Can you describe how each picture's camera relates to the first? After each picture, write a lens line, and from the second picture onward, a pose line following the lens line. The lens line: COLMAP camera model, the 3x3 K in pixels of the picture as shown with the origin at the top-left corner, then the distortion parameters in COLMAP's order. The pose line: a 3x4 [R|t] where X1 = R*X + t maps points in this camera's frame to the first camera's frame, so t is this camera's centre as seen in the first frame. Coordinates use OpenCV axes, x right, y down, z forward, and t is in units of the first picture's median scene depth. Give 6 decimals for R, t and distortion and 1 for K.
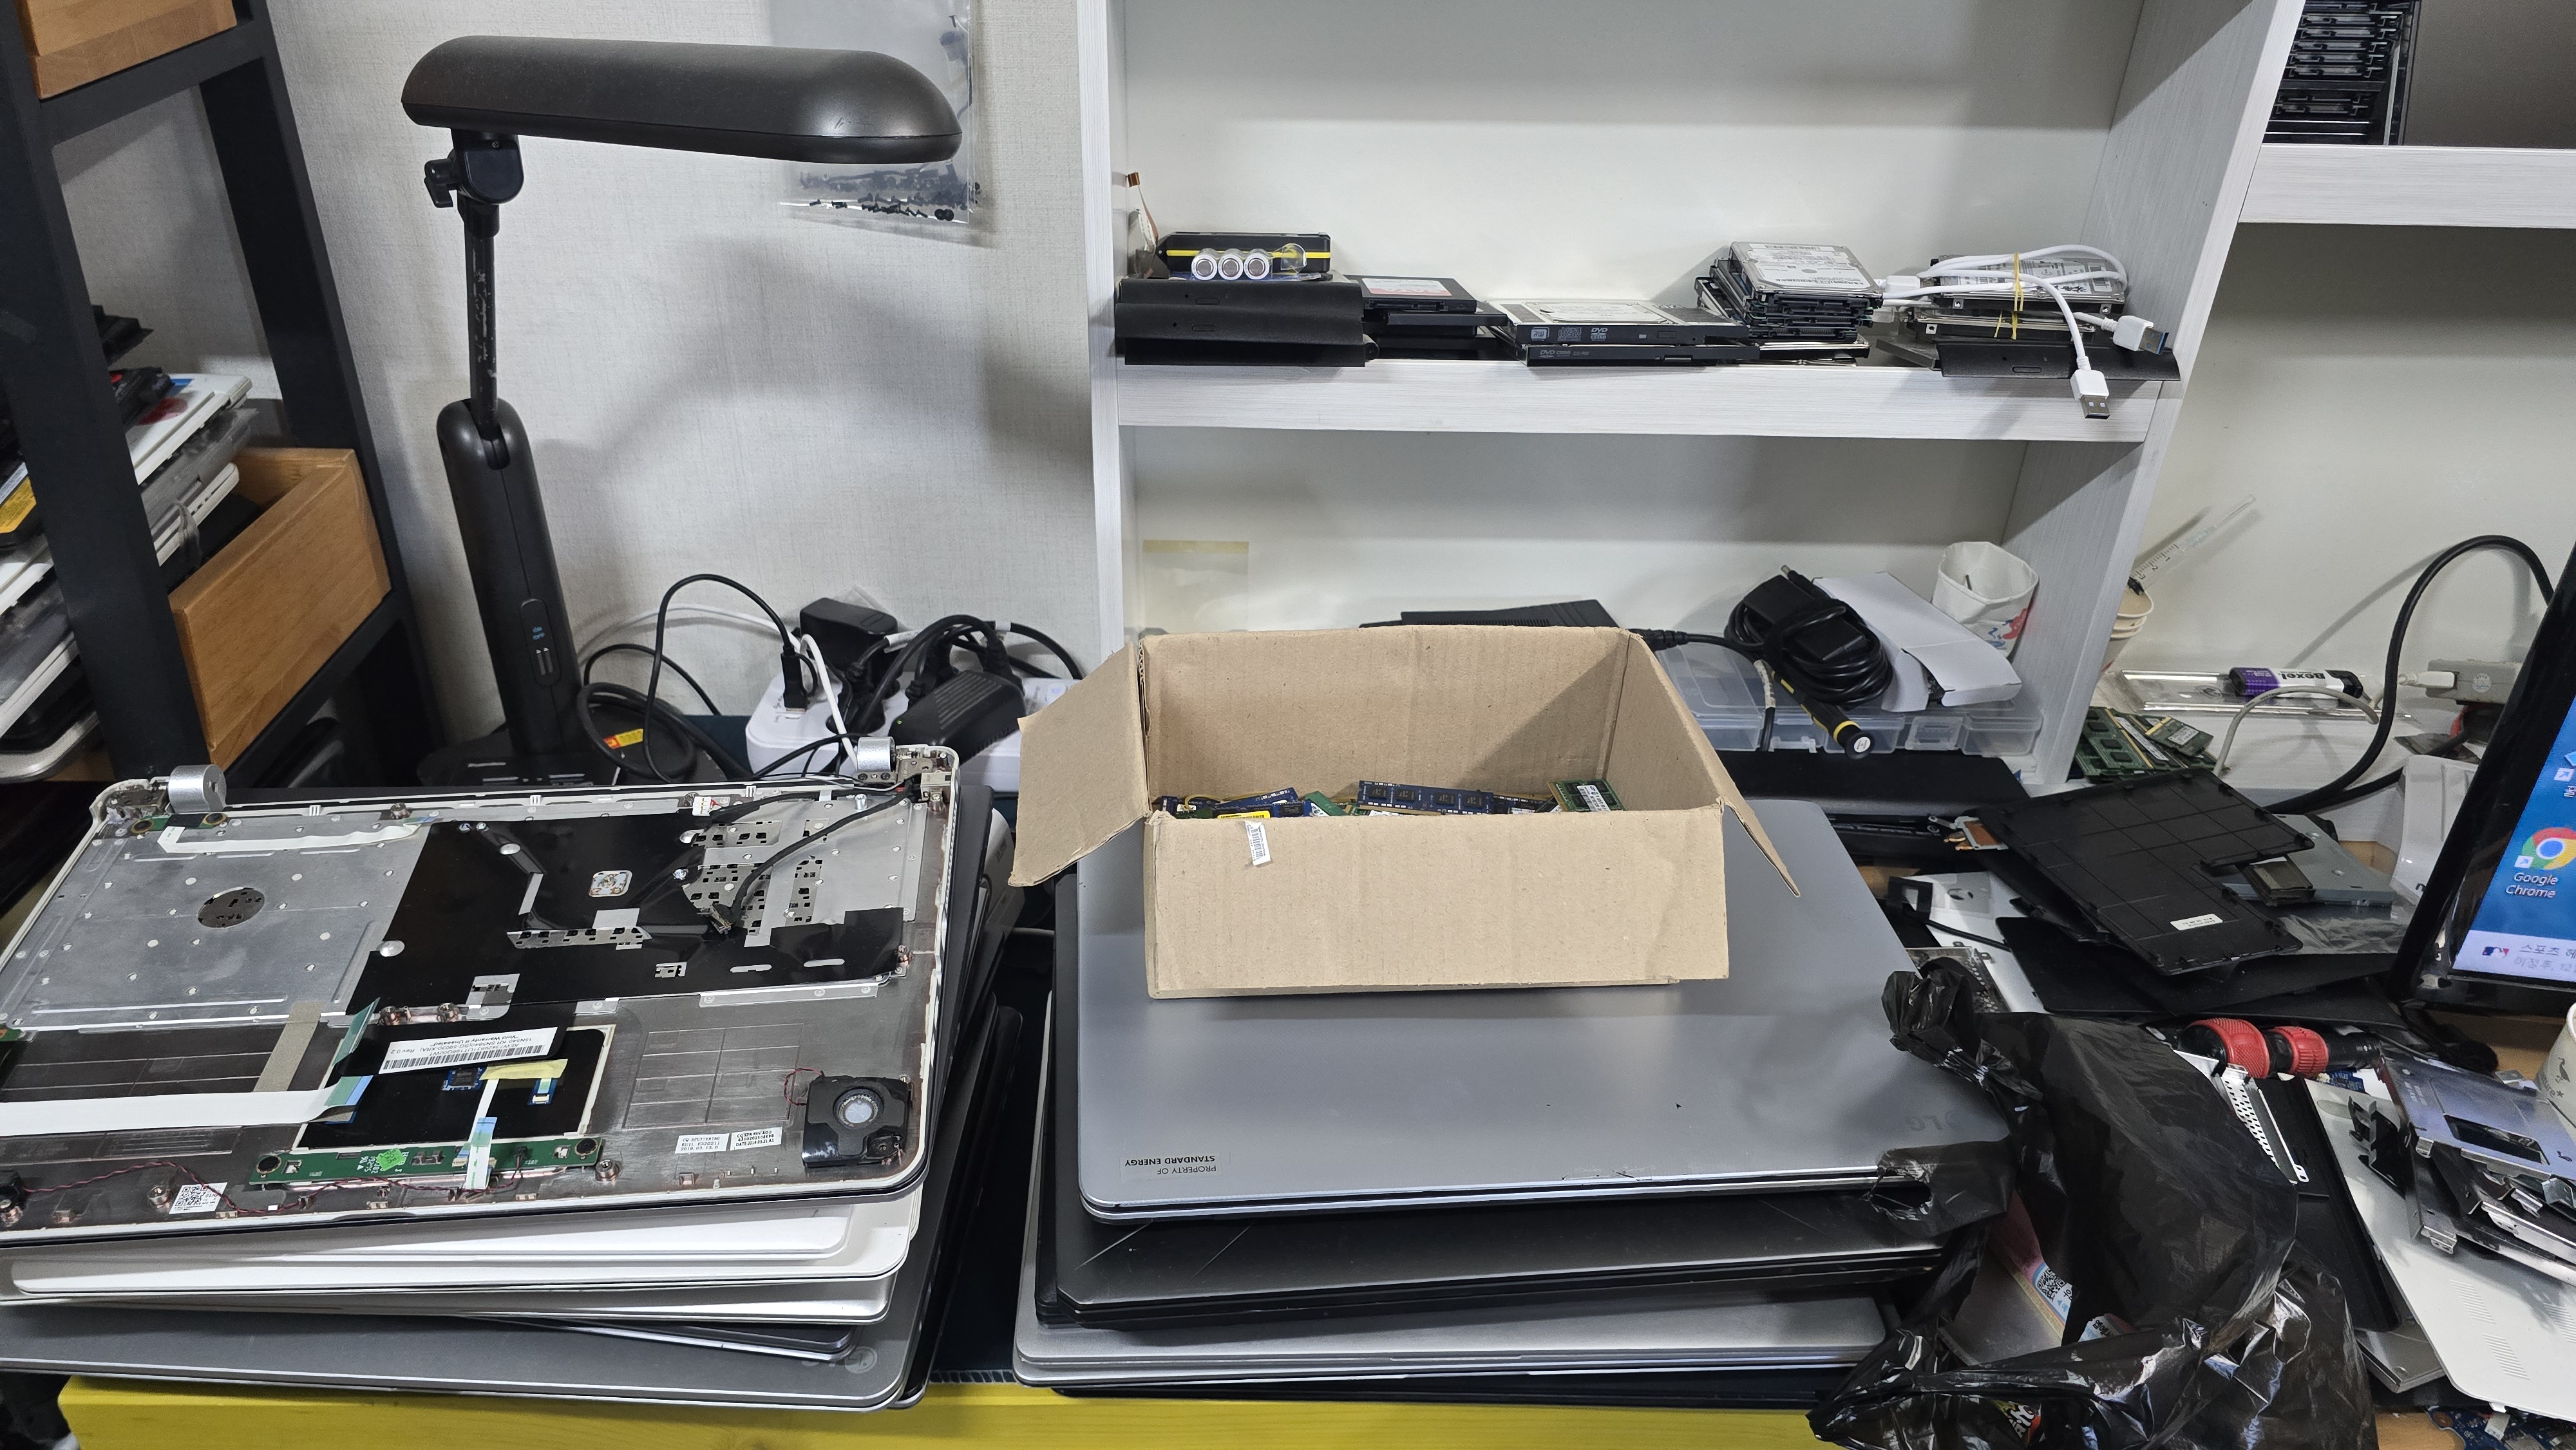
lens RADIAL K [[1772.6, 0, 1288.5], [0, 1772.6, 701.1], [0, 0, 1]] dist [0.065430, -0.088653]
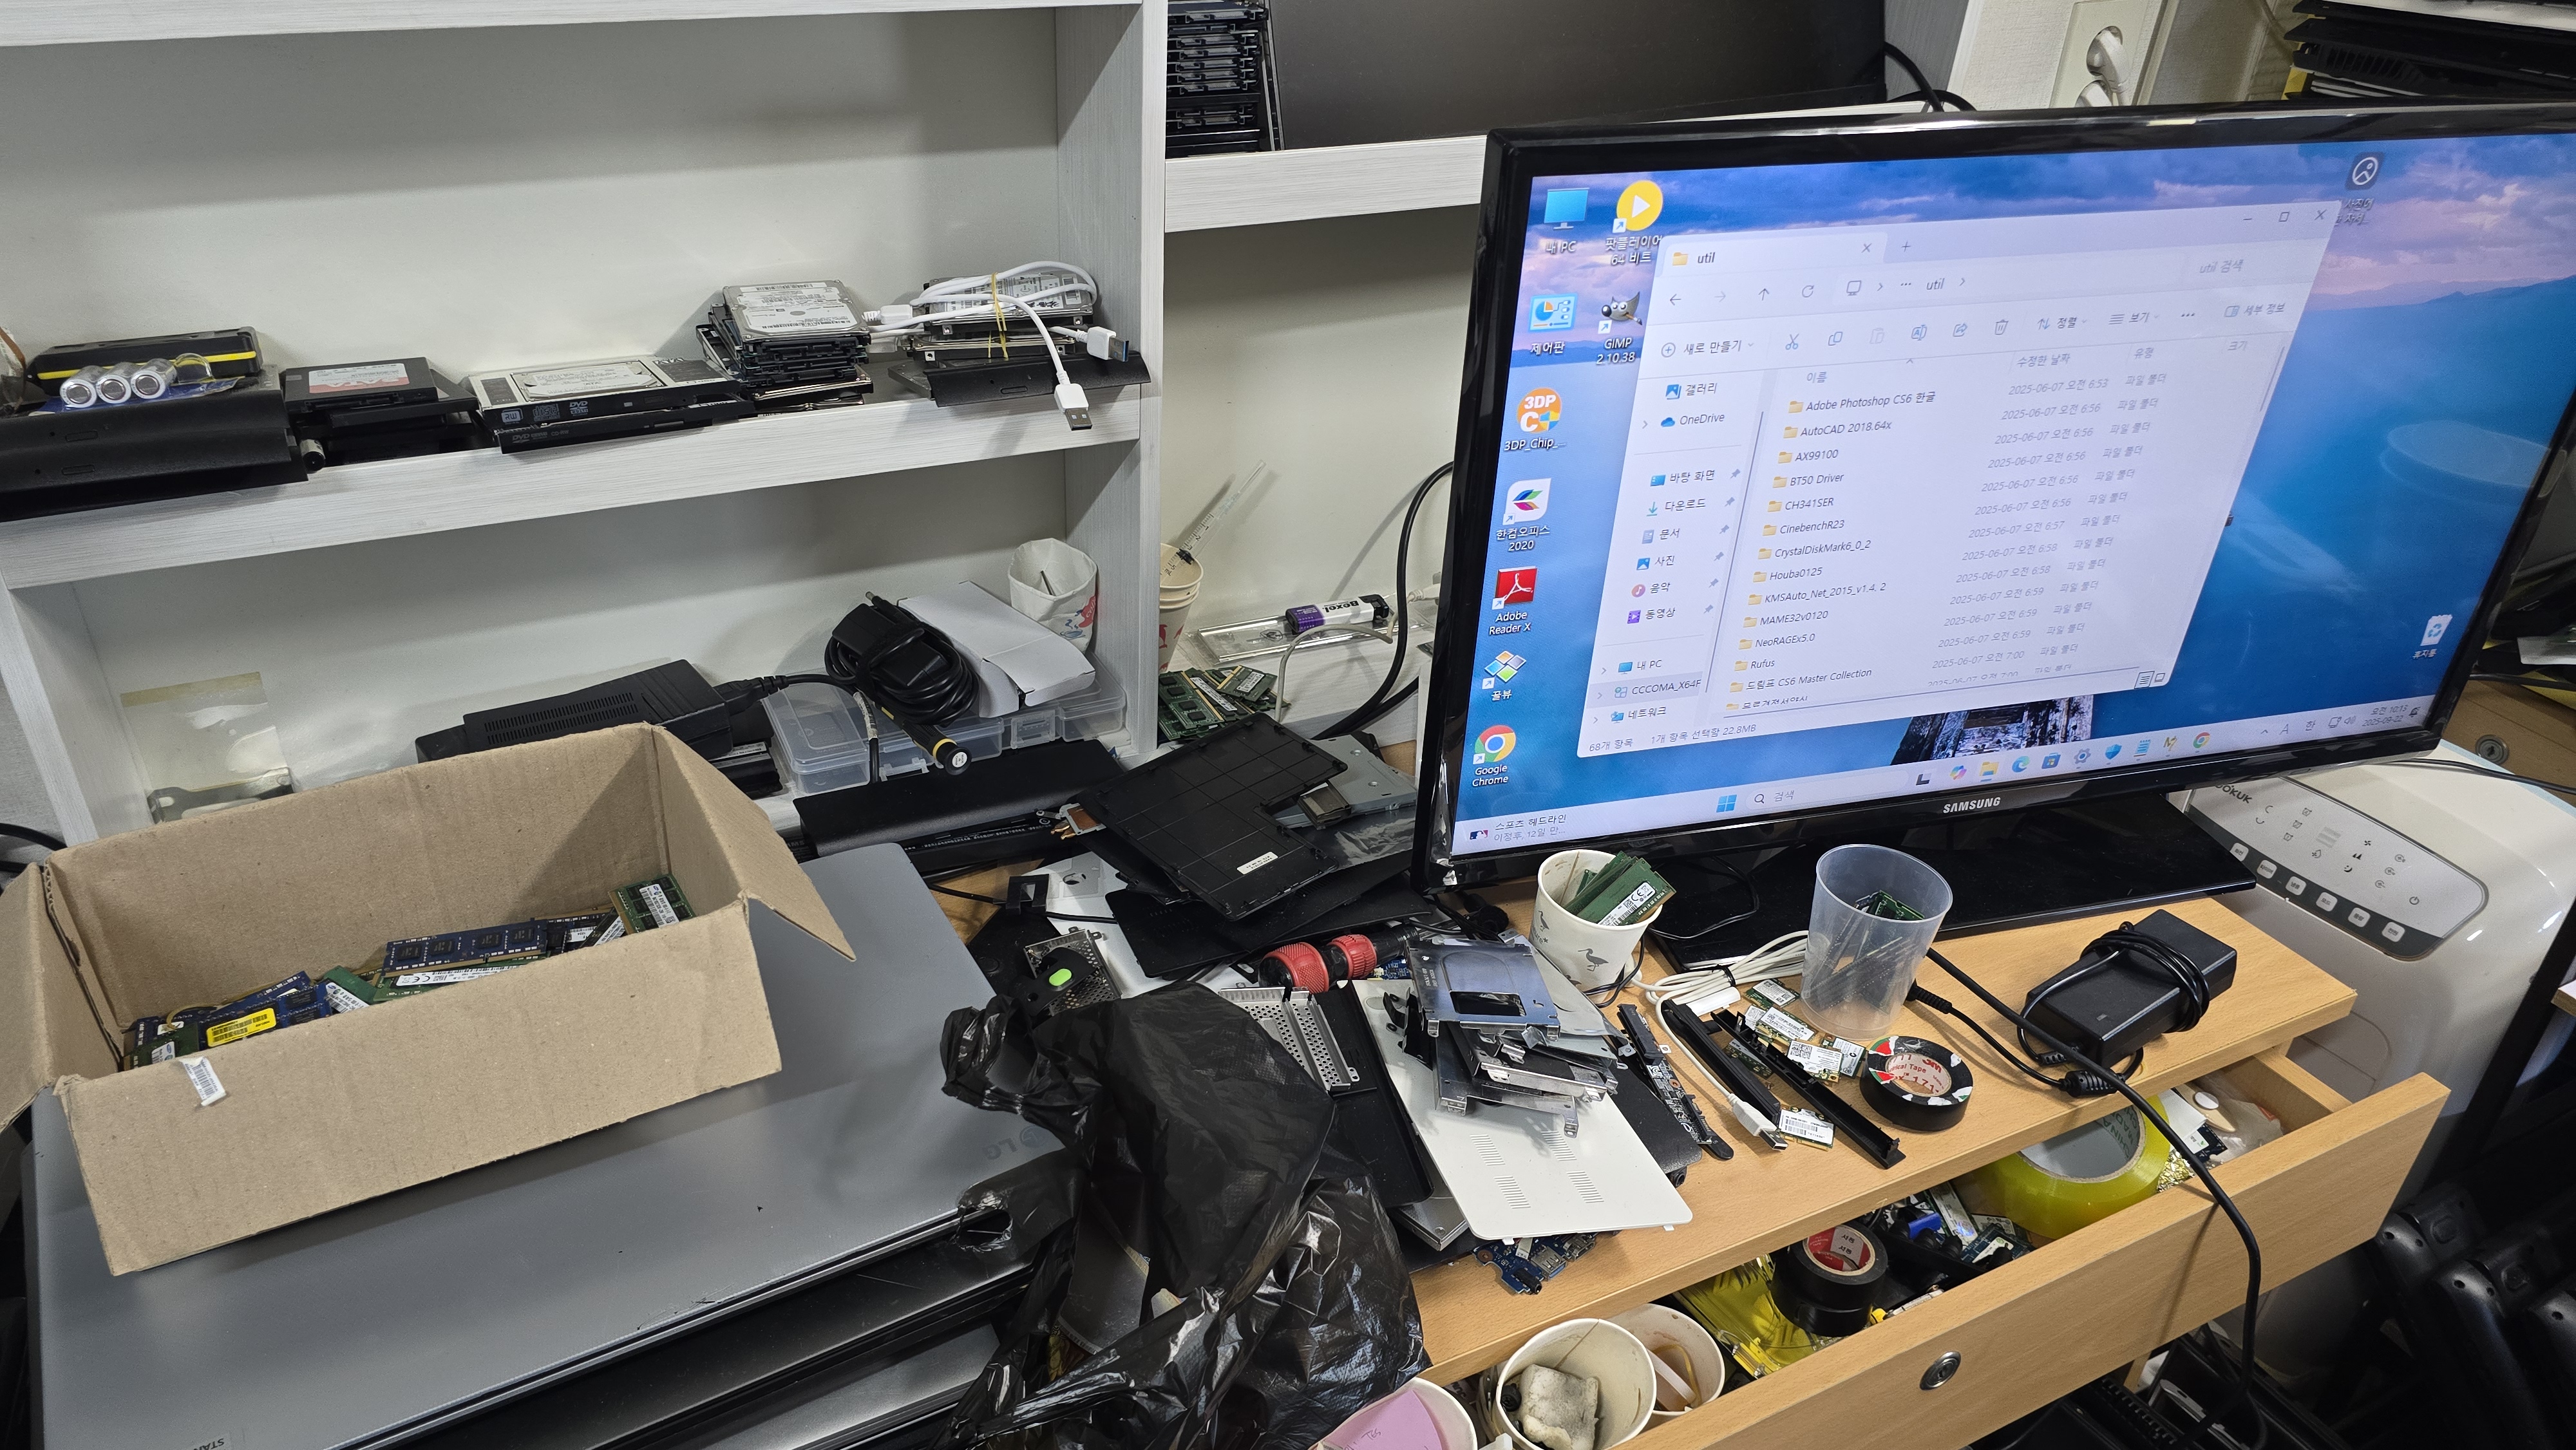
lens RADIAL K [[1747.5, 0, 1297.4], [0, 1747.5, 719.9], [0, 0, 1]] dist [0.065885, -0.081917]
pose [[0.900159, -0.209696, 0.381762, 0.121816], [0.196394, 0.977731, 0.073974, -0.037034], [-0.388772, 0.008388, 0.921296, -0.013927]]
